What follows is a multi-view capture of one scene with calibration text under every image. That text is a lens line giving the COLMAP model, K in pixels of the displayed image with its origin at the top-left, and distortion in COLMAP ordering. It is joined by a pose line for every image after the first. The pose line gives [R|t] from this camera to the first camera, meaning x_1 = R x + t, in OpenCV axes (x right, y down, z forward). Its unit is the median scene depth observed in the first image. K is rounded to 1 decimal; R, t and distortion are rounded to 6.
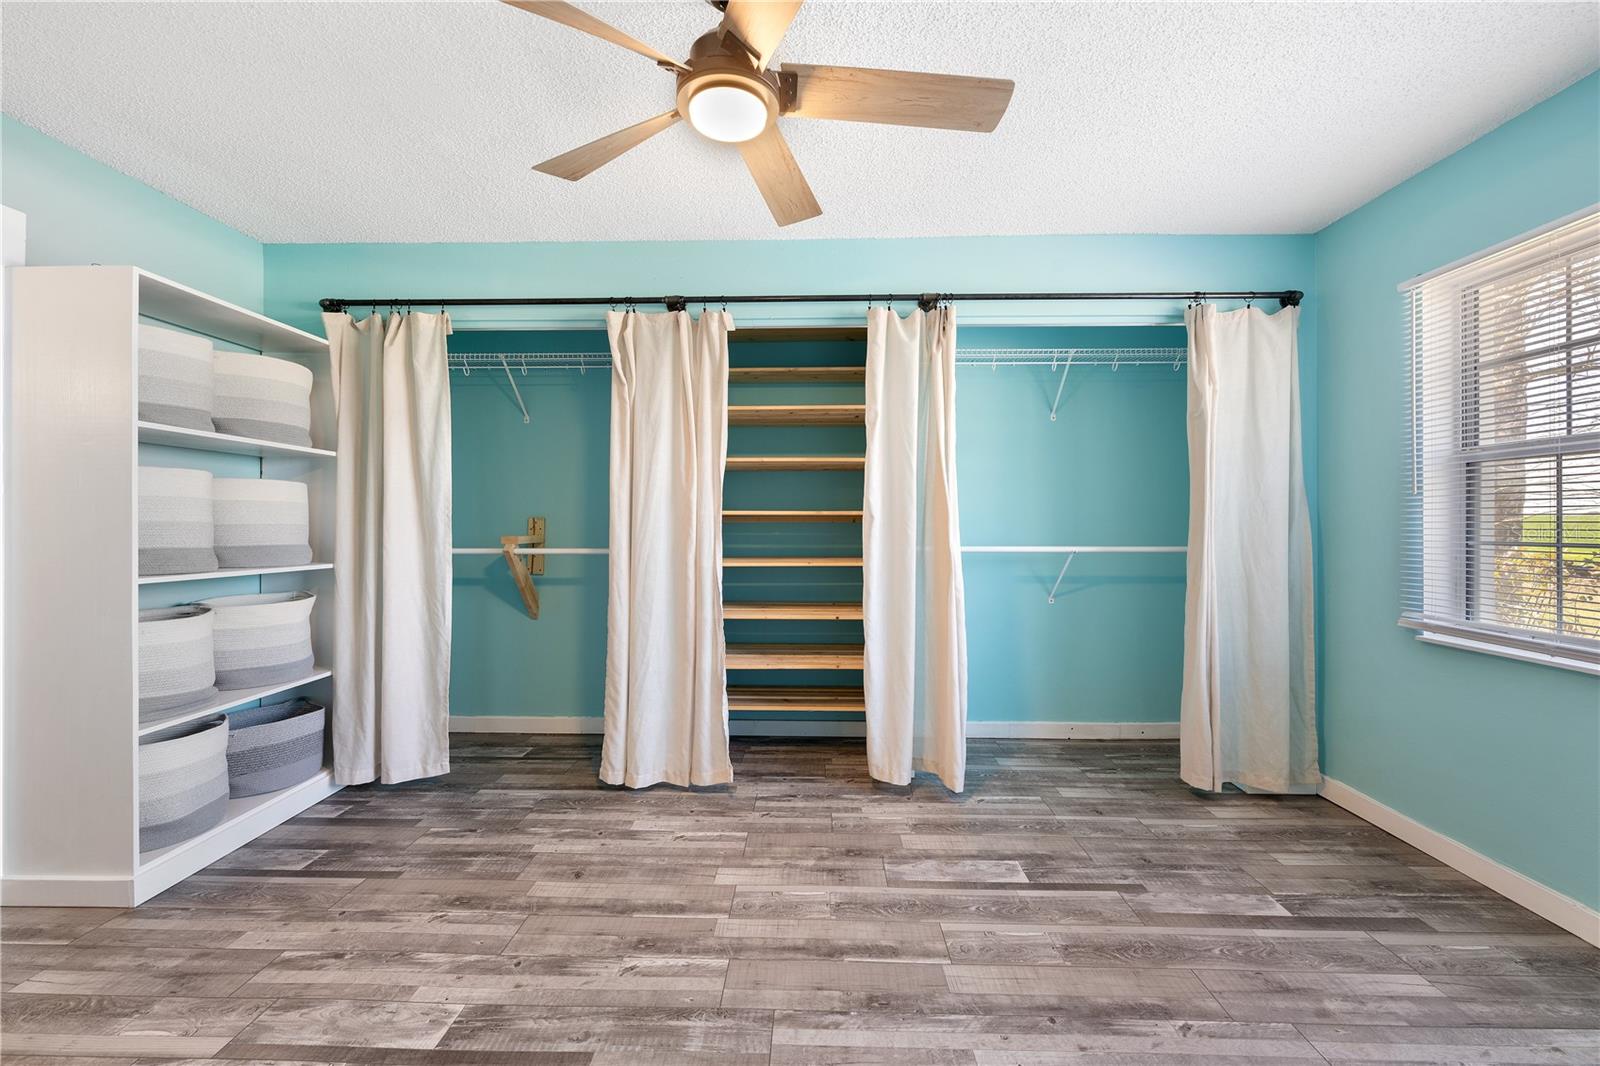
lens RADIAL K [[646.4, 0, 800.7], [0, 646.4, 515.5], [0, 0, 1]] dist [-0.000970, -0.000185]
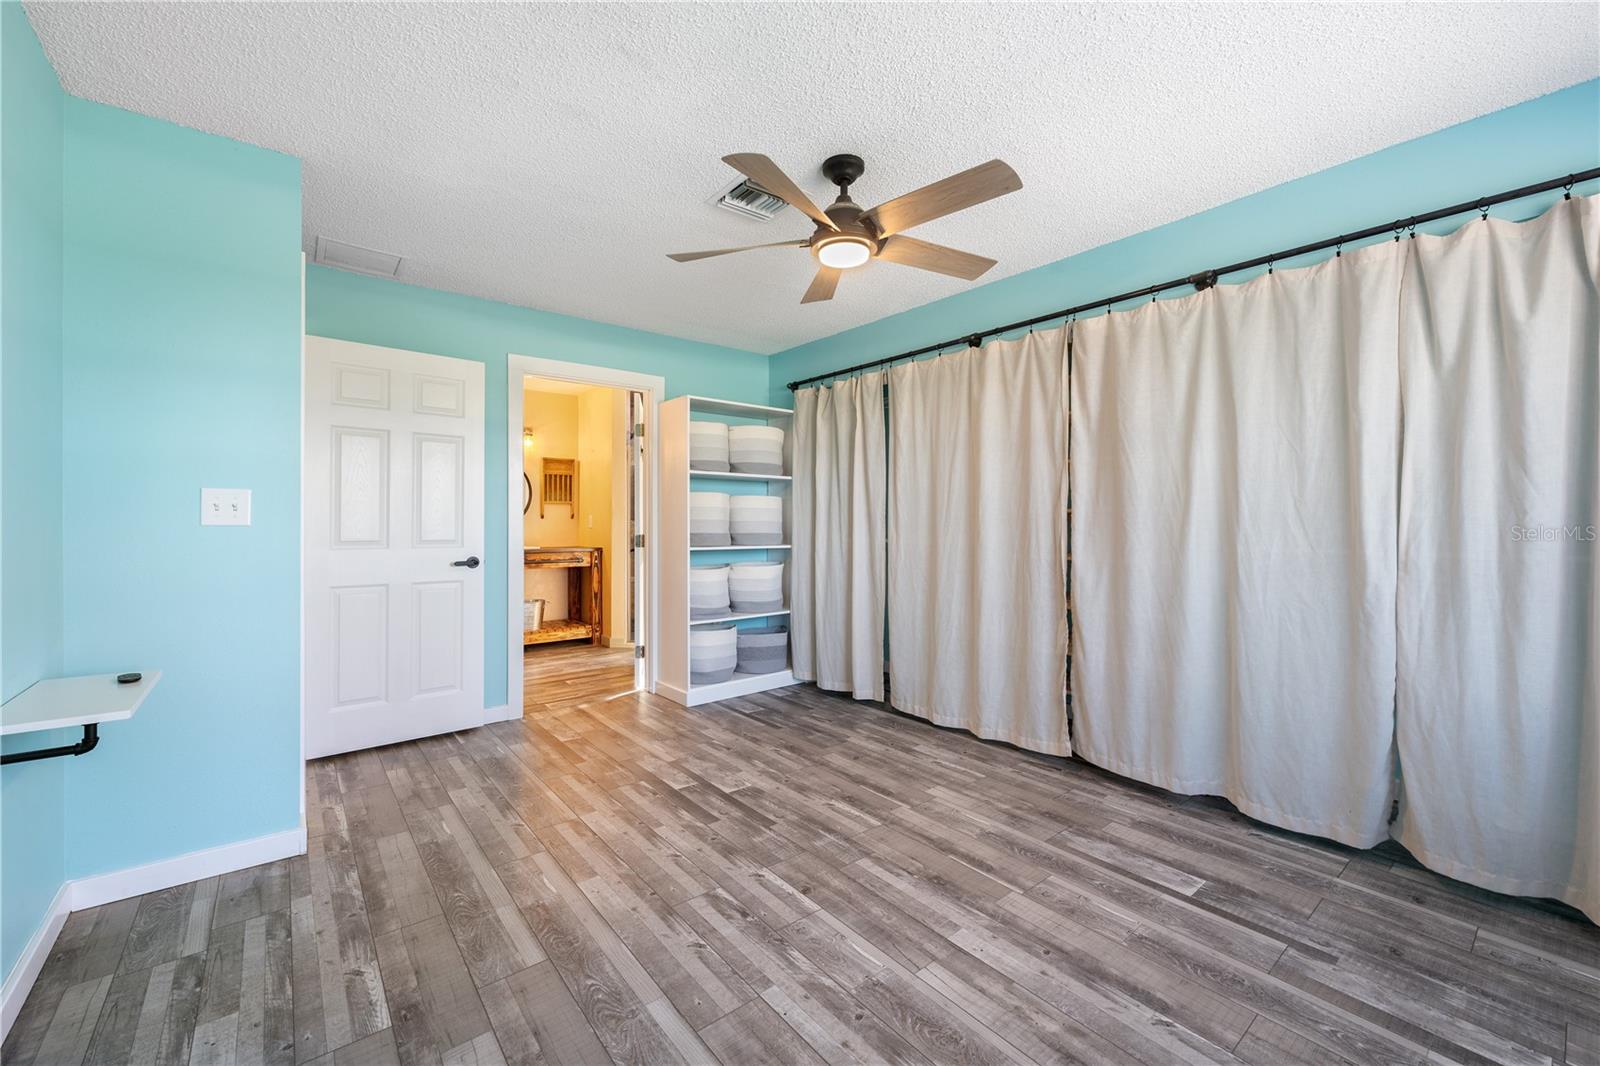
lens RADIAL K [[644.9, 0, 799.9], [0, 644.9, 513.9], [0, 0, 1]] dist [-0.000630, -0.000360]
pose [[0.648598, -0.008472, -0.761084, 0.613847], [0.007770, 0.999960, -0.004509, 0.003124], [0.761091, -0.002989, 0.648638, -0.045998]]
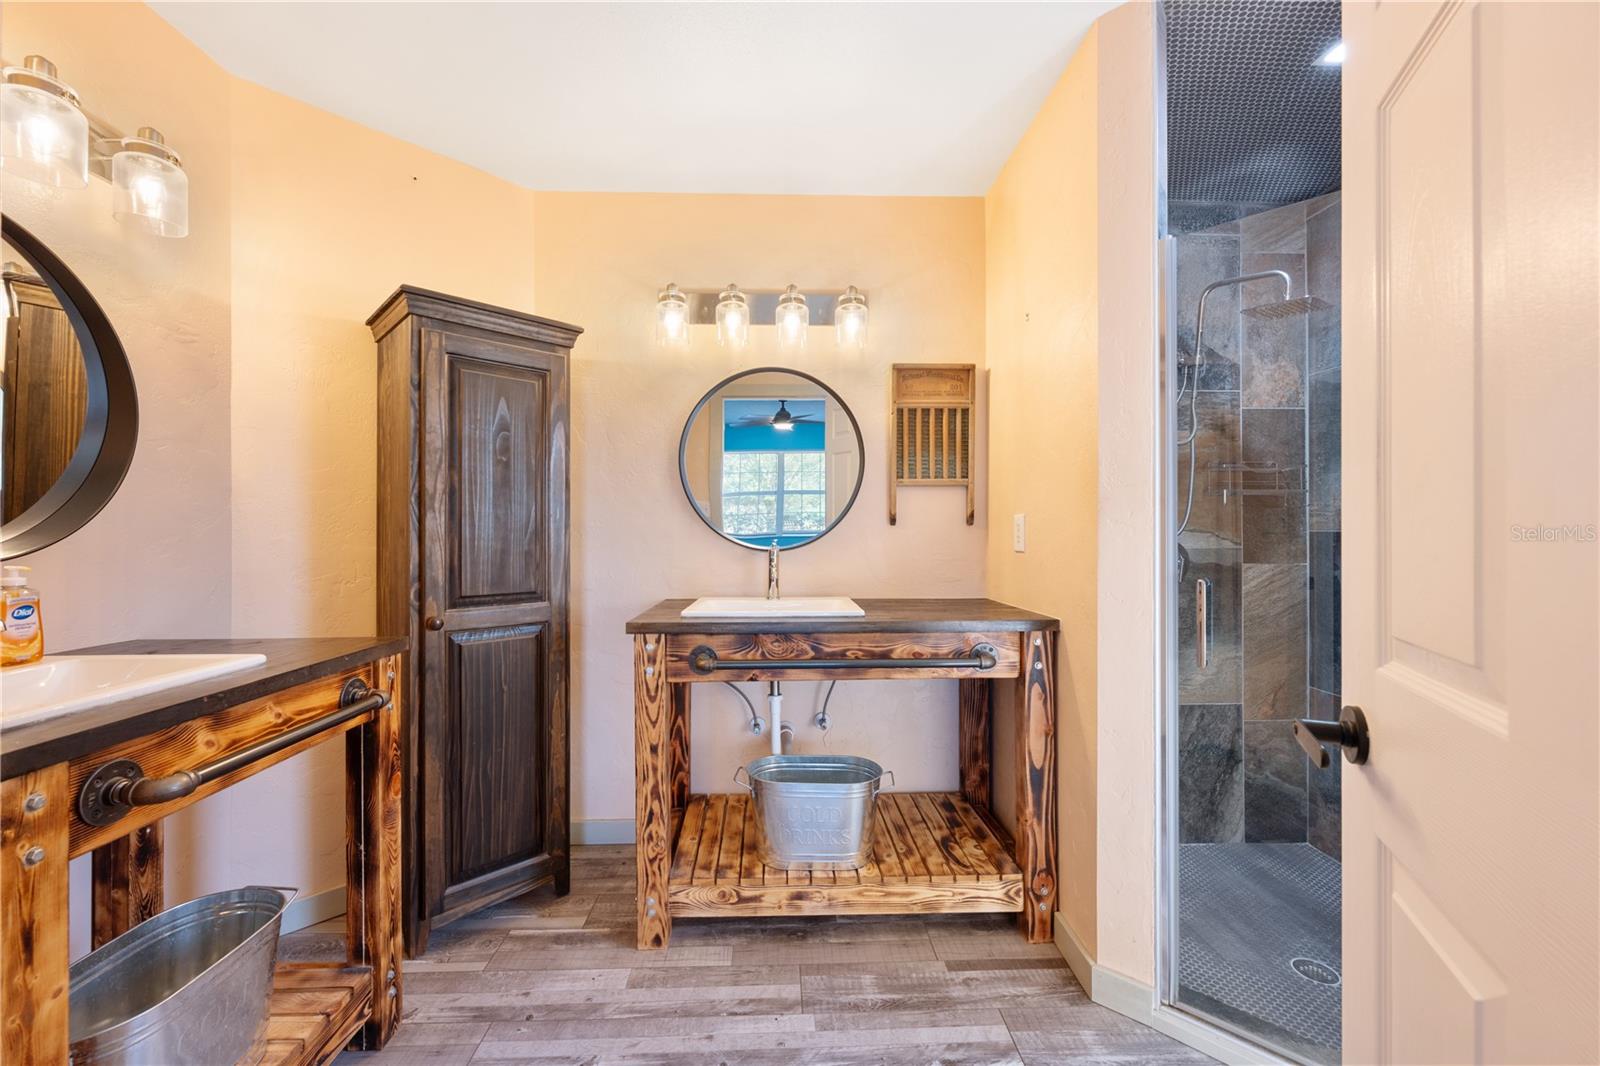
lens RADIAL K [[639.9, 0, 797.1], [0, 639.9, 523.0], [0, 0, 1]] dist [-0.001691, -0.000062]
pose [[0.057768, -0.007230, -0.998304, -1.050310], [0.008187, 0.999944, -0.006768, 0.005935], [0.998296, -0.007783, 0.057824, 0.642274]]
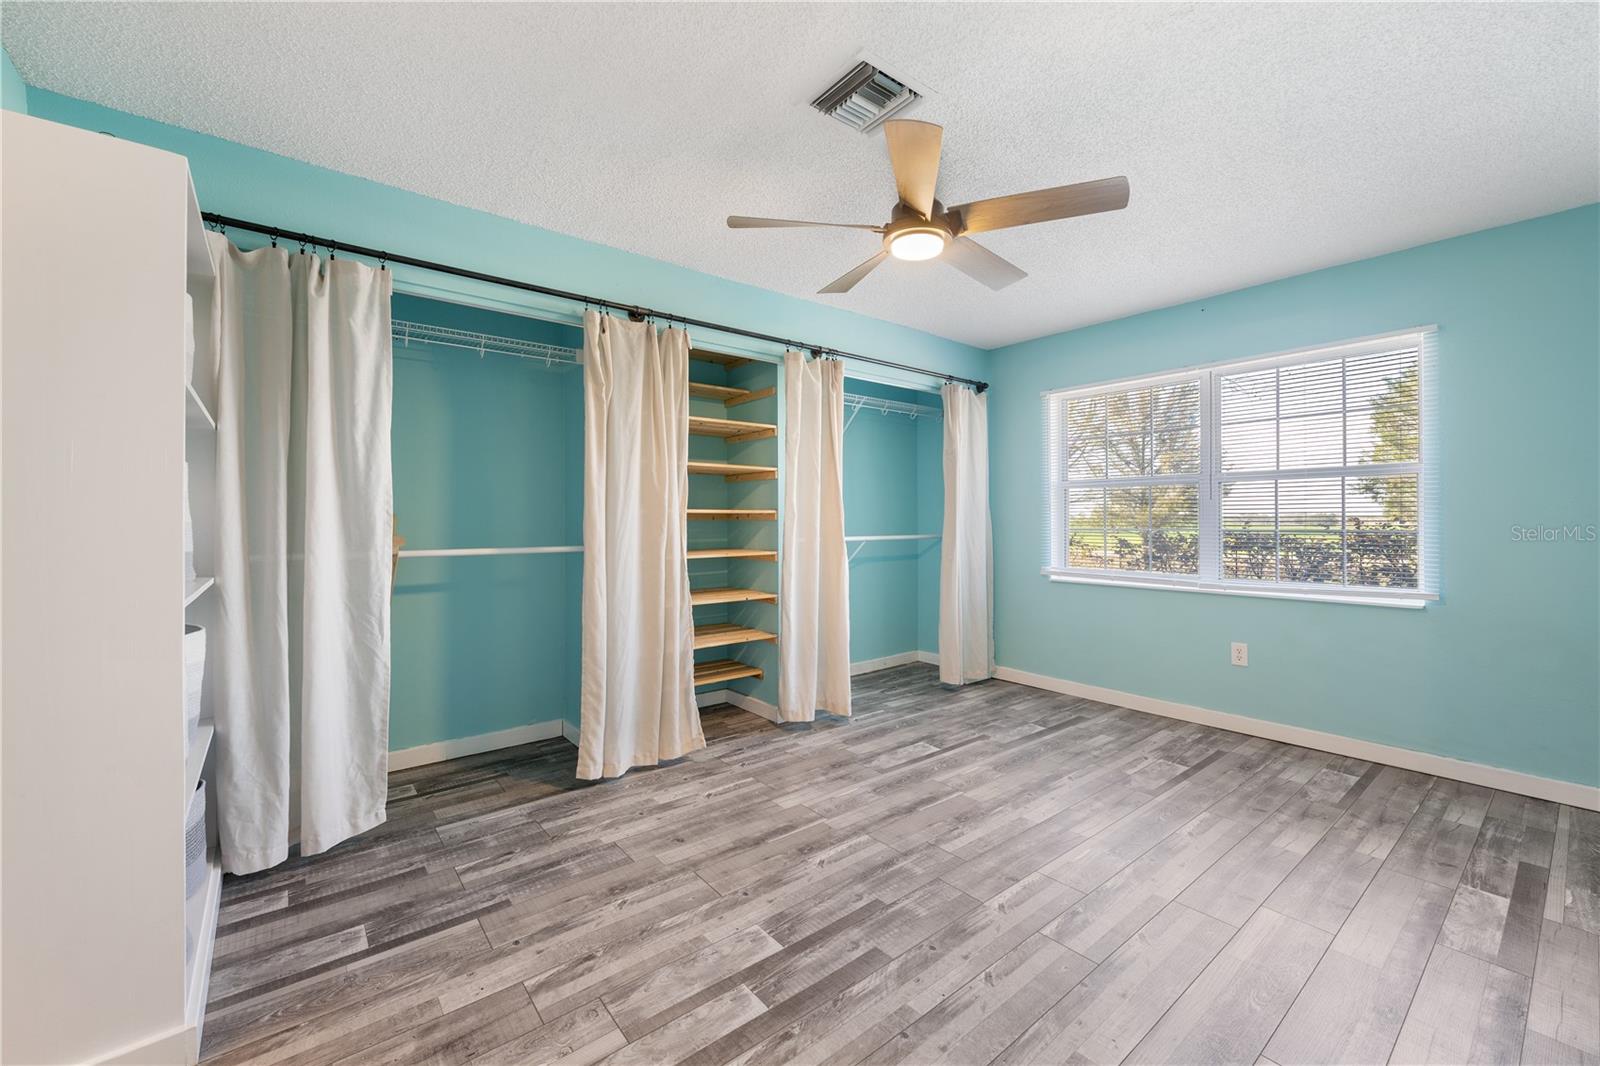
lens RADIAL K [[643.5, 0, 801.8], [0, 643.5, 506.5], [0, 0, 1]] dist [-0.000208, 0.000278]
pose [[0.762383, 0.011323, 0.647027, -0.791798], [-0.003861, 0.999909, -0.012949, 0.002266], [-0.647115, 0.007374, 0.762357, 0.024080]]
